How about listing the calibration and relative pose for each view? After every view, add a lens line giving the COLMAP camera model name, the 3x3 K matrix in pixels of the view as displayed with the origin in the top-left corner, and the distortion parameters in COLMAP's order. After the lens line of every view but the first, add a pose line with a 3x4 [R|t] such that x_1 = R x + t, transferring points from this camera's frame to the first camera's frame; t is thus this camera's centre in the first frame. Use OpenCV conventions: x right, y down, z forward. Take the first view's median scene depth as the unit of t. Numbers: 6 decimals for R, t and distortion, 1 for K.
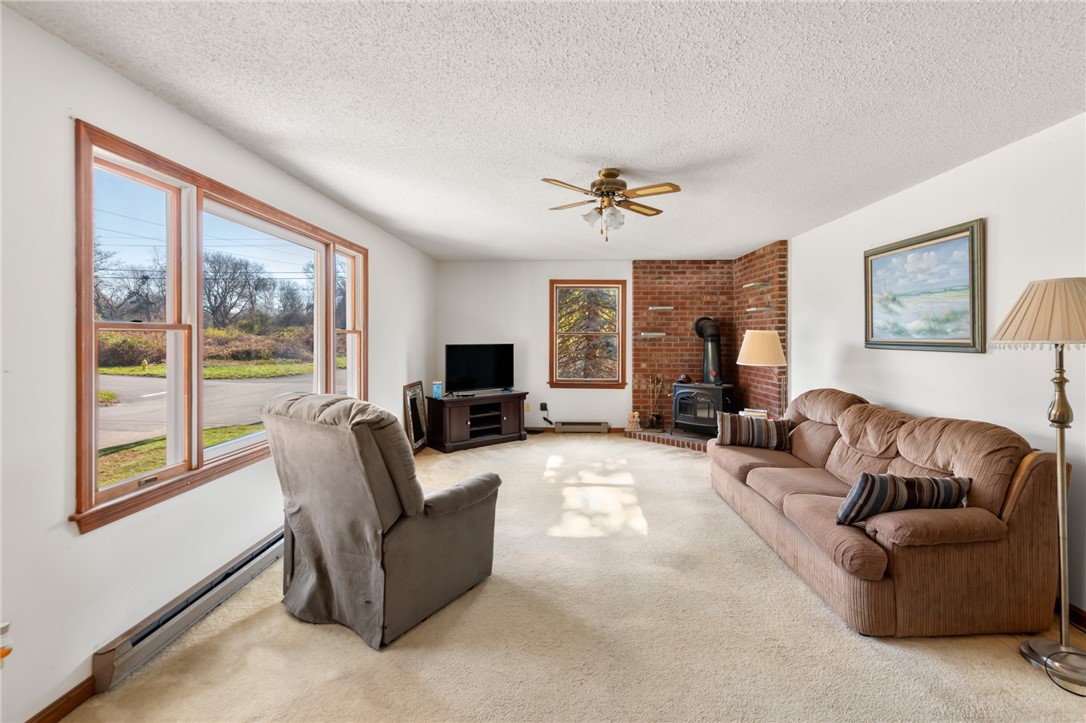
lens RADIAL K [[502.6, 0, 557.4], [0, 502.6, 336.8], [0, 0, 1]] dist [0.008033, -0.001586]
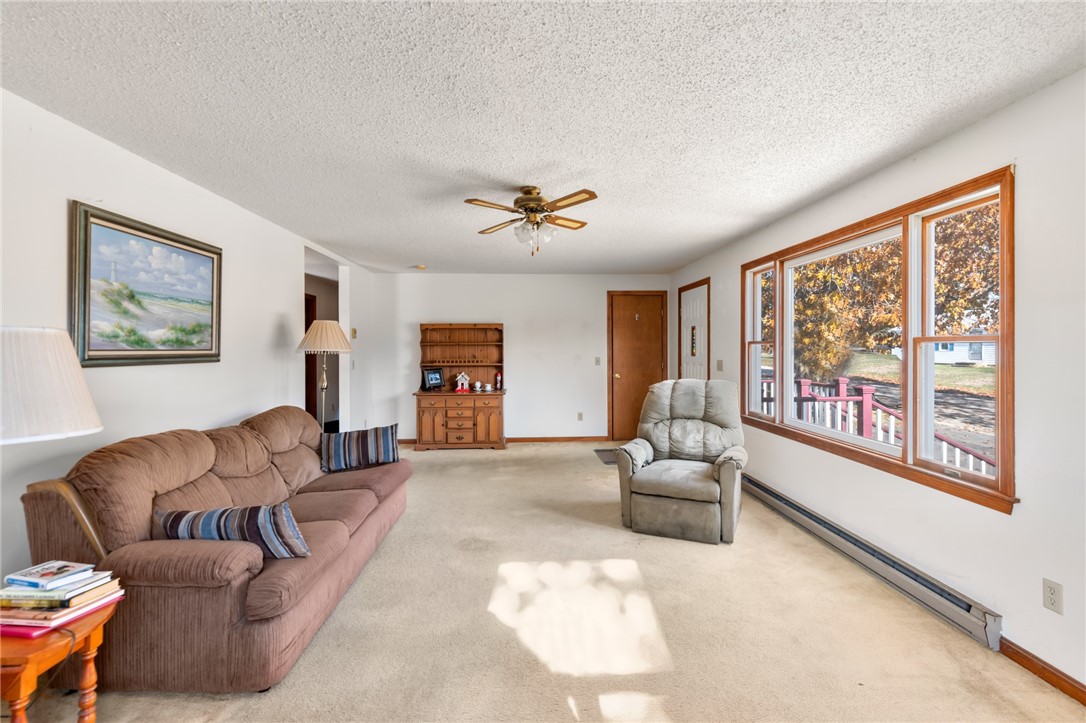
lens RADIAL K [[487.6, 0, 543.3], [0, 487.6, 351.6], [0, 0, 1]] dist [-0.005101, -0.000372]
pose [[-0.998242, -0.007067, -0.058851, 0.079108], [-0.007586, 0.999934, 0.008612, -0.003945], [0.058786, 0.009043, -0.998230, 1.162811]]
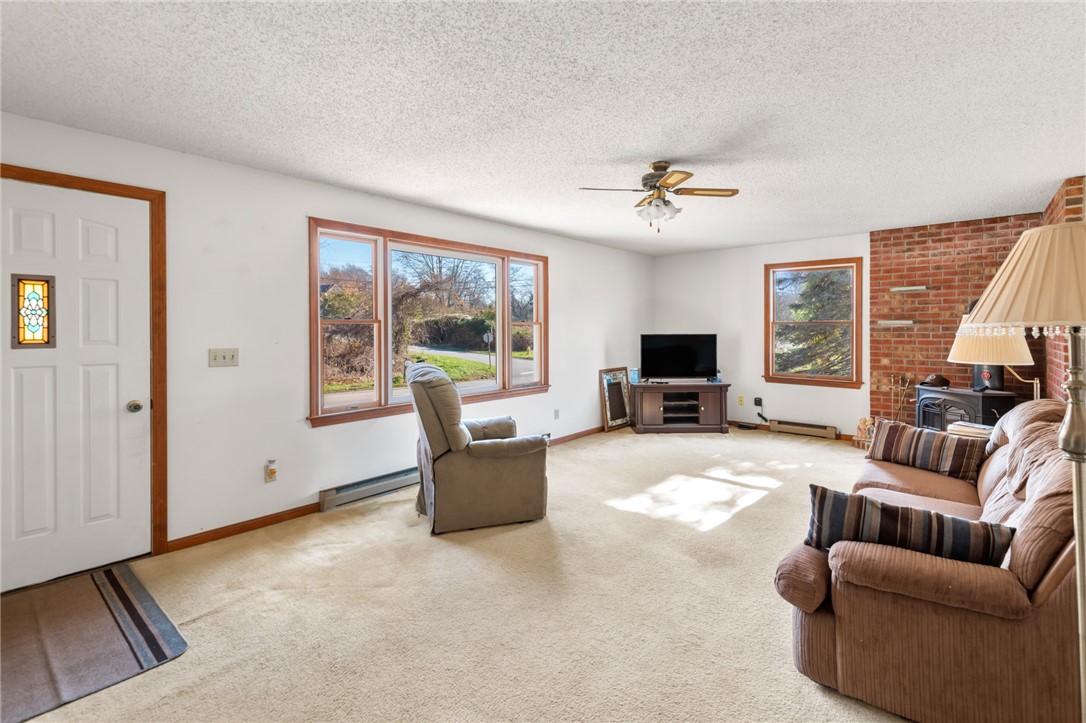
lens RADIAL K [[502.6, 0, 532.5], [0, 502.6, 332.8], [0, 0, 1]] dist [0.008033, -0.001586]
pose [[0.756350, 0.000703, -0.654167, 0.331159], [0.004361, 0.999972, 0.006116, 0.004992], [0.654153, -0.007479, 0.756325, 0.028411]]
